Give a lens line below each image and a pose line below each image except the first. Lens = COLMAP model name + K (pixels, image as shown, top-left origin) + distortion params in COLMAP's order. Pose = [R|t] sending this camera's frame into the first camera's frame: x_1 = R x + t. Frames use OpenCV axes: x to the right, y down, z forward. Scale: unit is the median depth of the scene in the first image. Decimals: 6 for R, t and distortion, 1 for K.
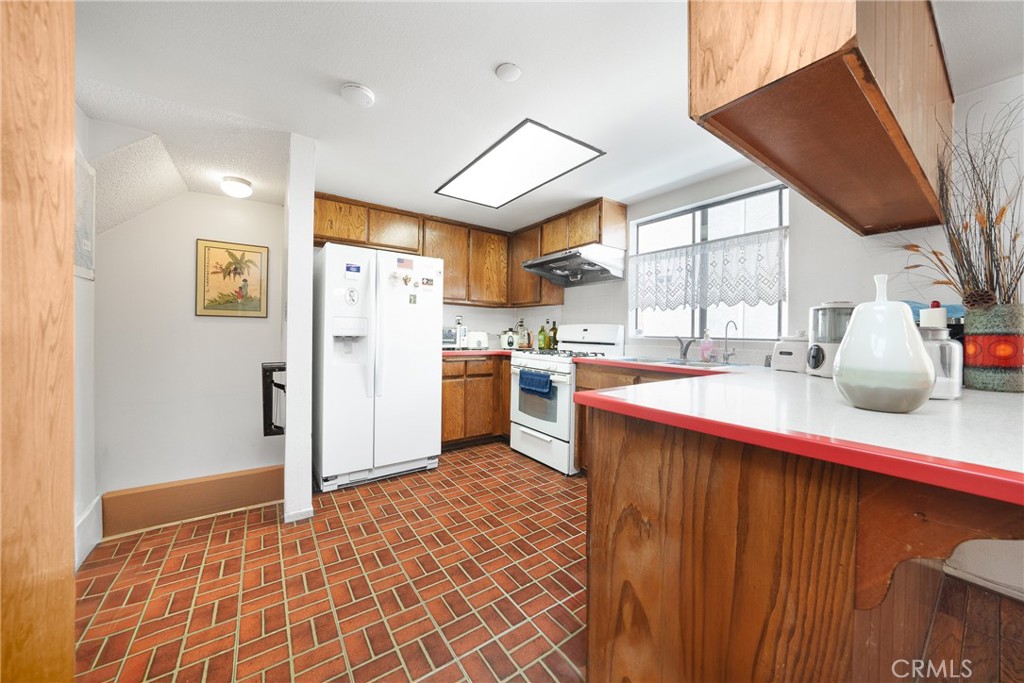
lens RADIAL K [[352.8, 0, 510.4], [0, 352.8, 334.9], [0, 0, 1]] dist [-0.001839, 0.000483]
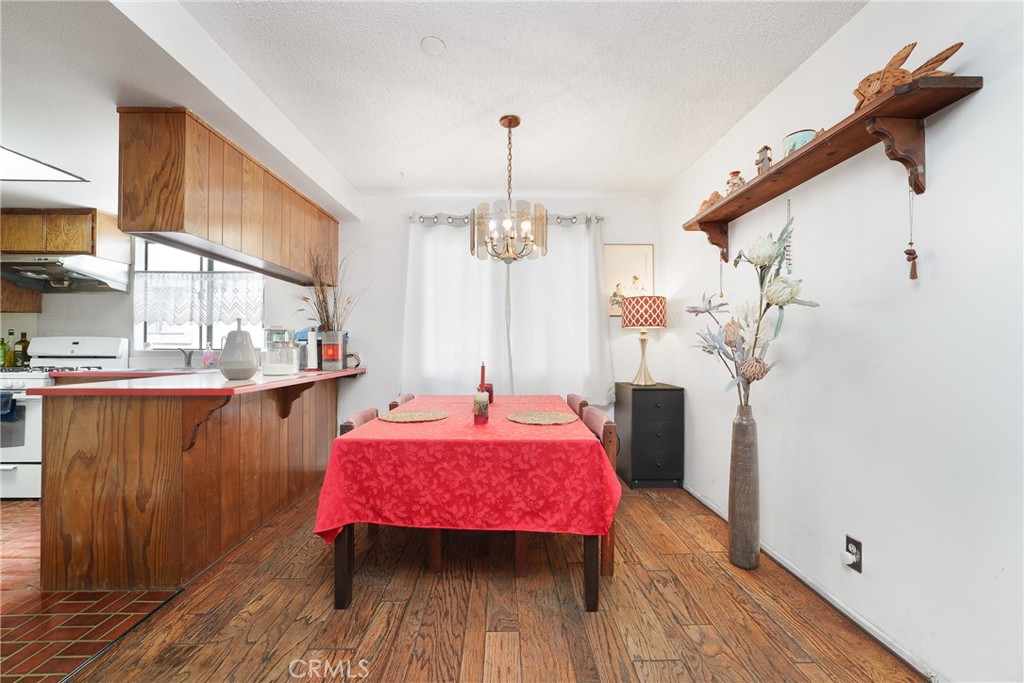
lens RADIAL K [[405.6, 0, 511.7], [0, 405.6, 342.5], [0, 0, 1]] dist [0.000380, 0.000291]
pose [[0.558269, -0.000867, 0.829660, -0.031919], [0.011792, 0.999907, -0.006890, 0.006088], [-0.829576, 0.013630, 0.558227, -0.578096]]
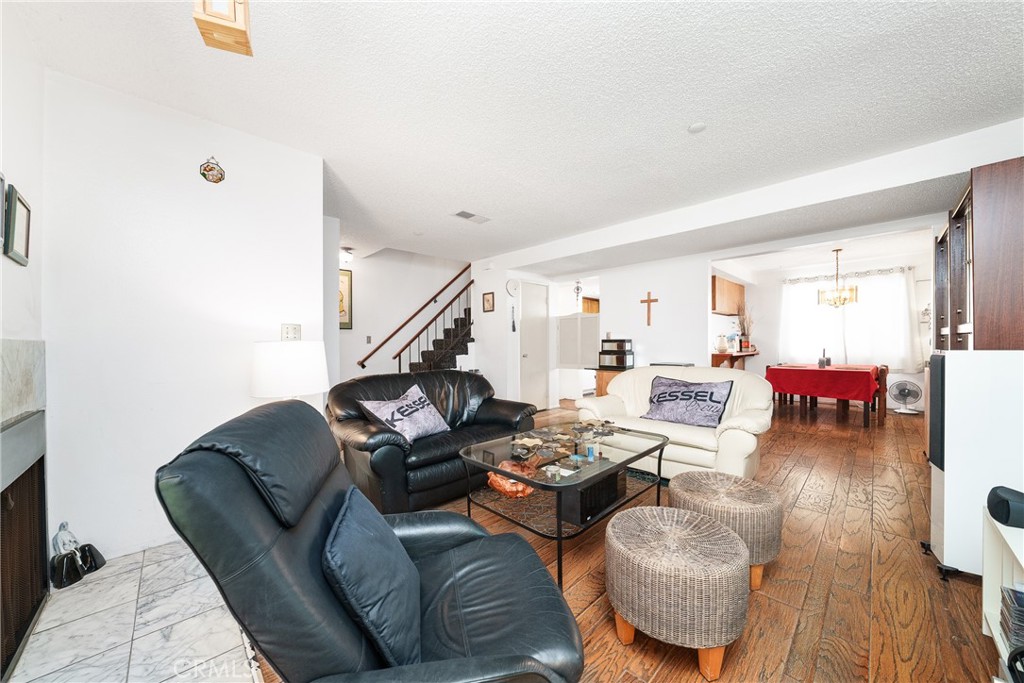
lens RADIAL K [[382.0, 0, 513.0], [0, 382.0, 344.7], [0, 0, 1]] dist [0.000088, -0.000010]
pose [[0.981264, -0.015190, 0.192071, -1.533166], [0.017479, 0.999795, -0.010229, 0.022385], [-0.191876, 0.013395, 0.981328, -1.864146]]
